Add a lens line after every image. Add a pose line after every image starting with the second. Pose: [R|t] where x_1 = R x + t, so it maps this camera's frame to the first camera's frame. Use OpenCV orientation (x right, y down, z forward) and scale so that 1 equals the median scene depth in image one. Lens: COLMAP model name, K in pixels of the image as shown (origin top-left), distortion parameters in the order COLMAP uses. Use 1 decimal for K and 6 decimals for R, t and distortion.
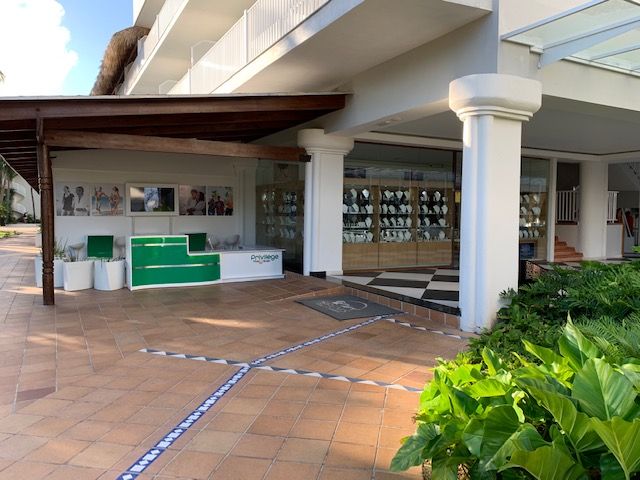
lens RADIAL K [[500.0, 0, 319.8], [0, 500.0, 241.1], [0, 0, 1]] dist [-0.021566, 0.014979]
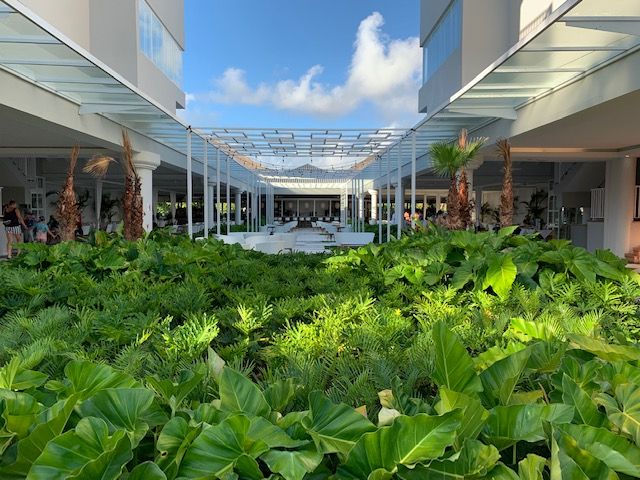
lens RADIAL K [[500.0, 0, 319.7], [0, 500.0, 239.4], [0, 0, 1]] dist [-0.021566, 0.014979]
pose [[0.435518, -0.059130, 0.898236, -0.299498], [0.050422, 0.997876, 0.041242, 0.006050], [-0.898767, 0.027329, 0.437575, -0.156414]]
